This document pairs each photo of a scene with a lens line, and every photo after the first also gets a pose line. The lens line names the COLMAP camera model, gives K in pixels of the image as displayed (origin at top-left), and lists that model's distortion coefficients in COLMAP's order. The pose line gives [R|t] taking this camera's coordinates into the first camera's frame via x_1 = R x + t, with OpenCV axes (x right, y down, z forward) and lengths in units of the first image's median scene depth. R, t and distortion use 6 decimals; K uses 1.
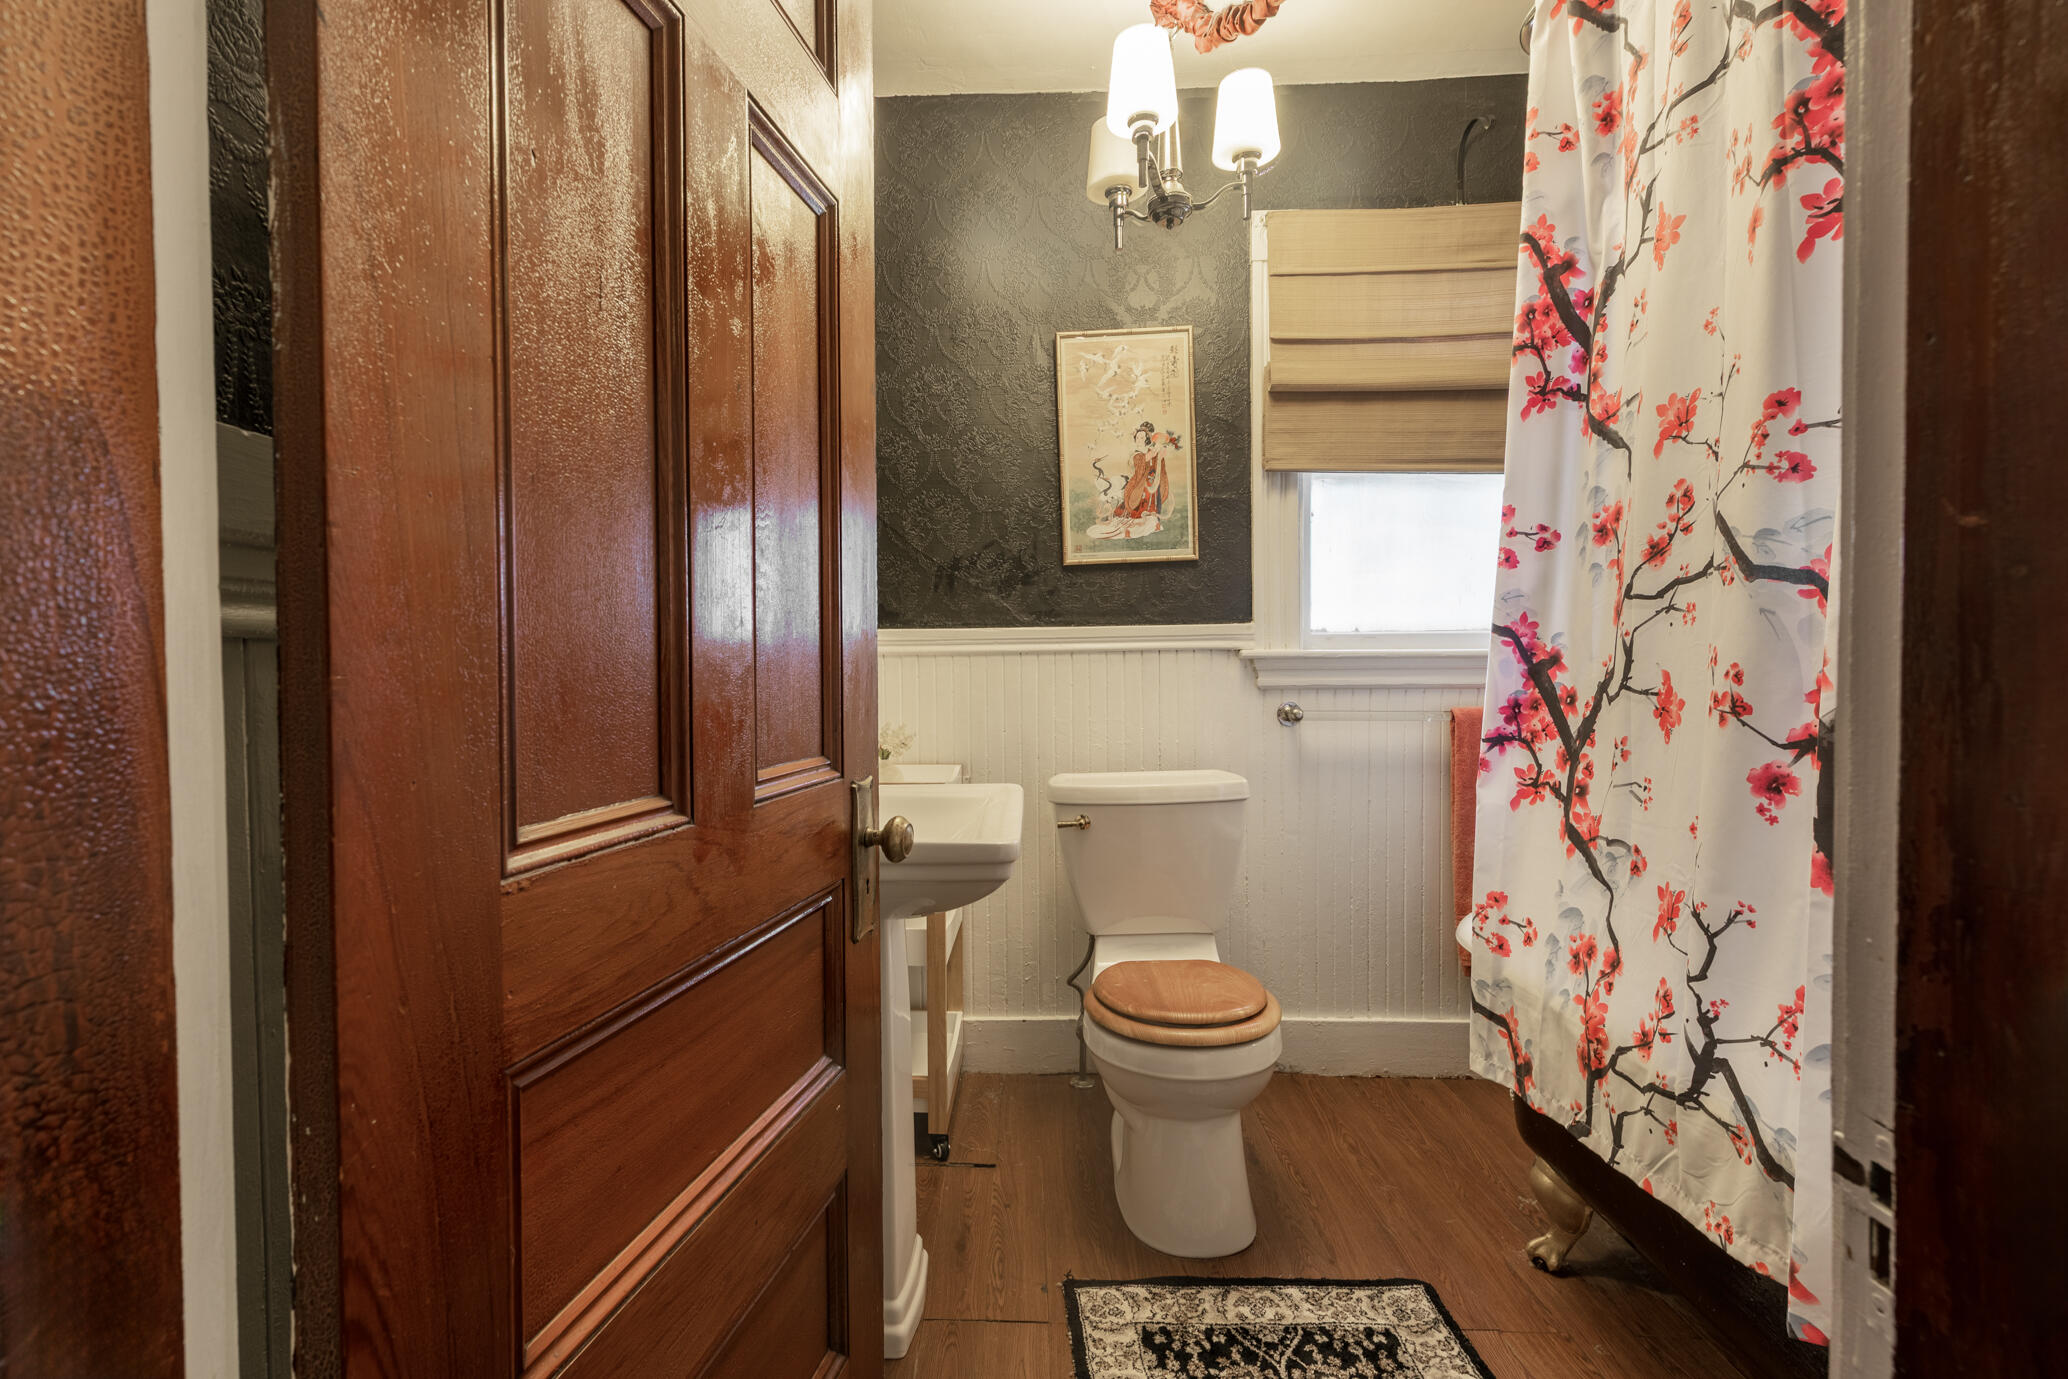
lens RADIAL K [[825.3, 0, 1034.0], [0, 825.3, 689.5], [0, 0, 1]] dist [0.012166, -0.002976]
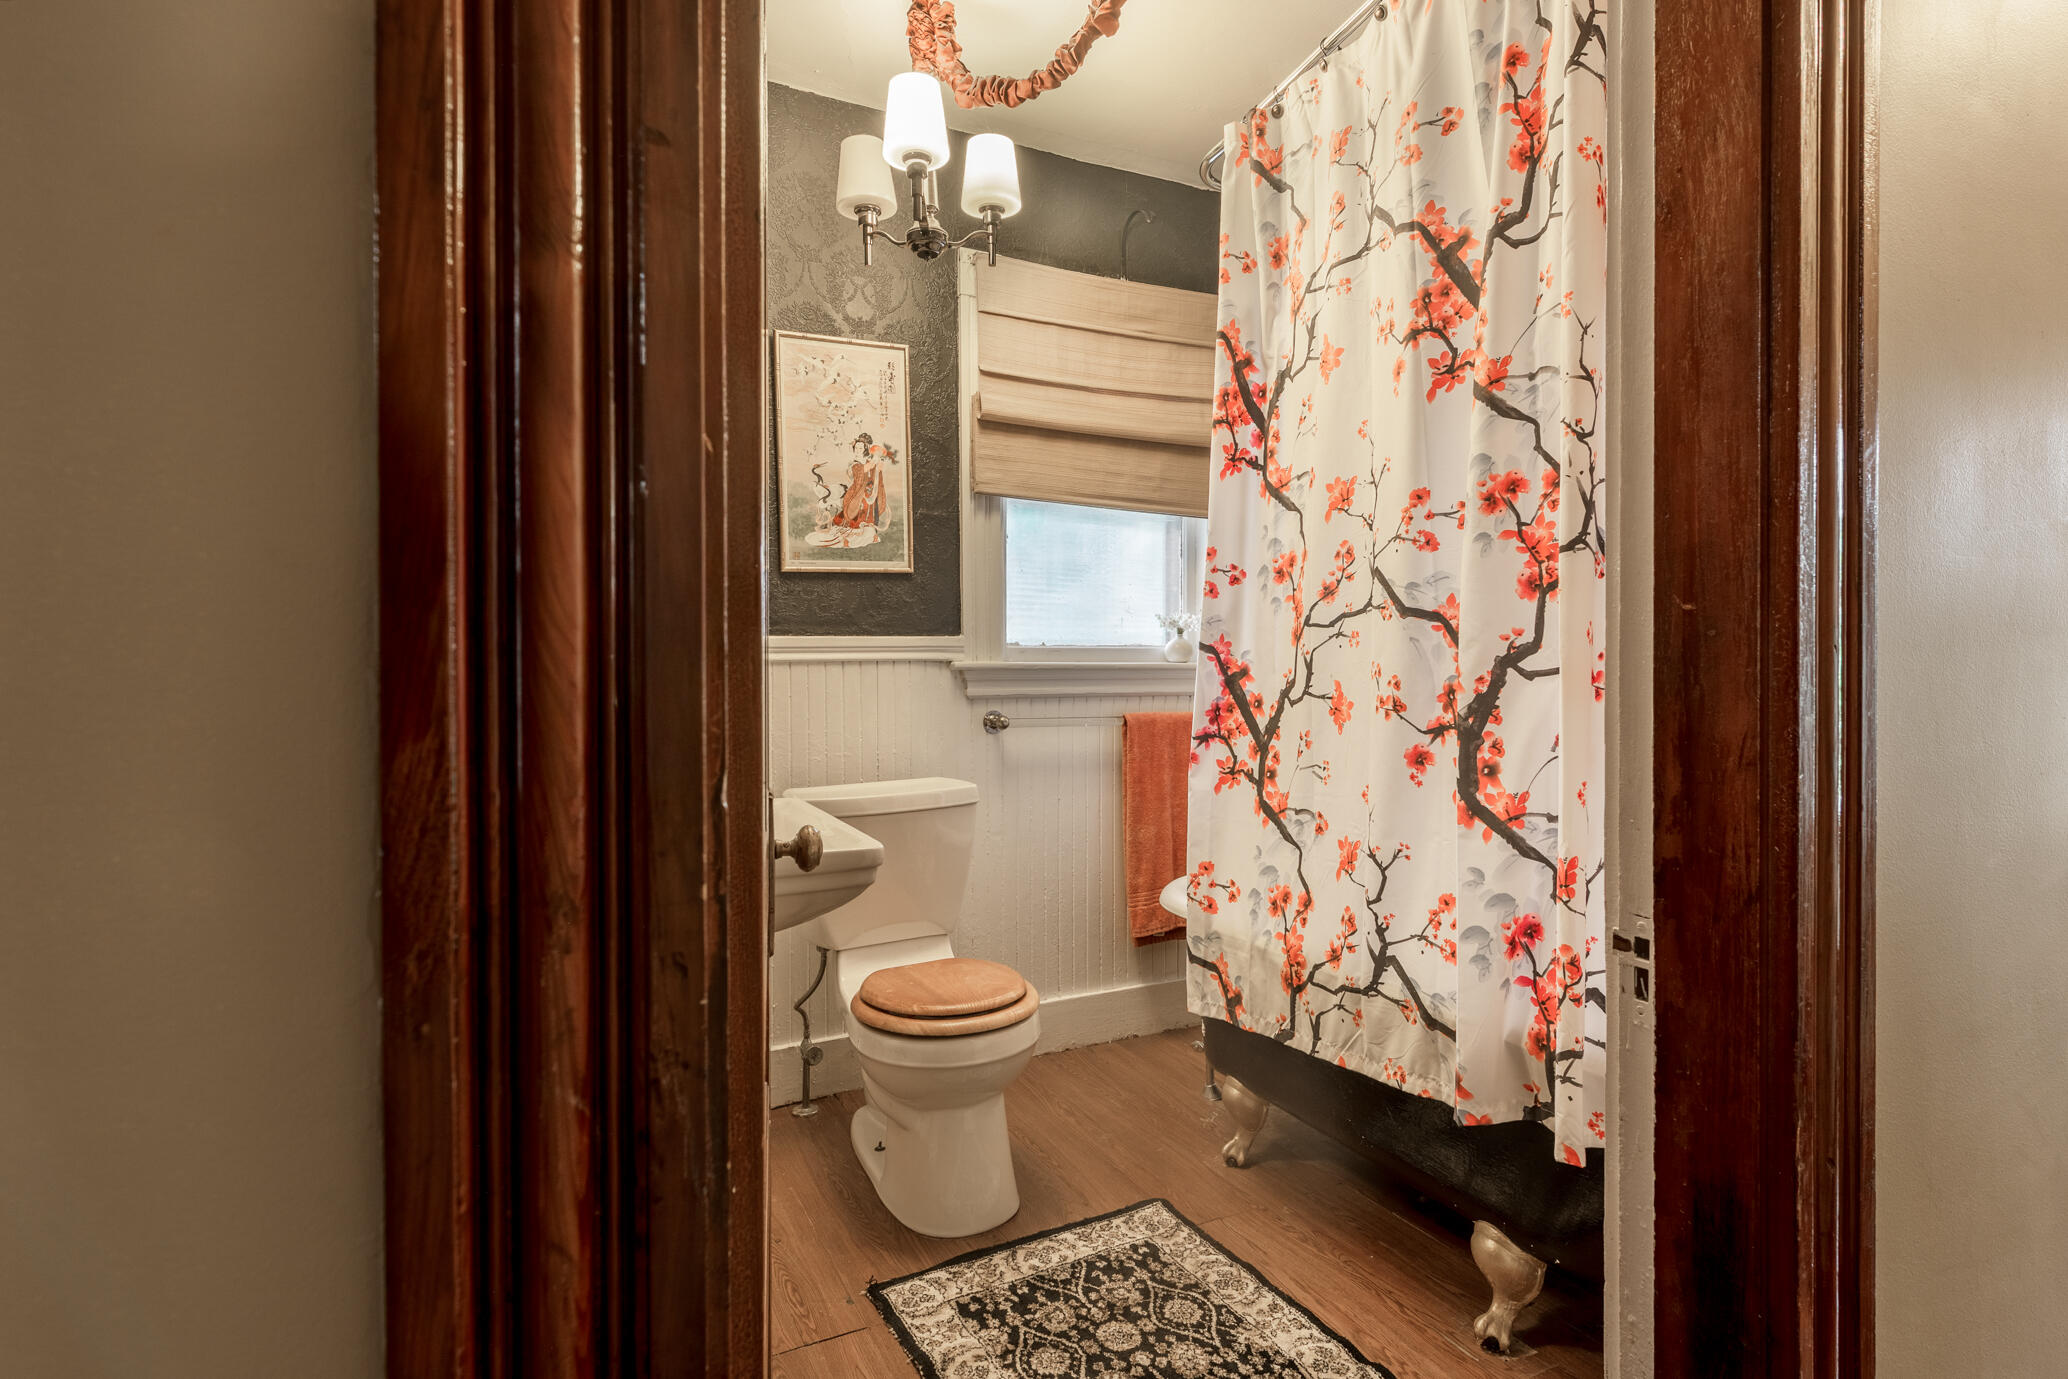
lens RADIAL K [[857.1, 0, 1034.0], [0, 857.1, 689.5], [0, 0, 1]] dist [0.010998, 0.000045]
pose [[0.904202, -0.005888, 0.427064, -0.232528], [0.011763, 0.999869, -0.011118, 0.001353], [-0.426942, 0.015077, 0.904153, -0.044073]]
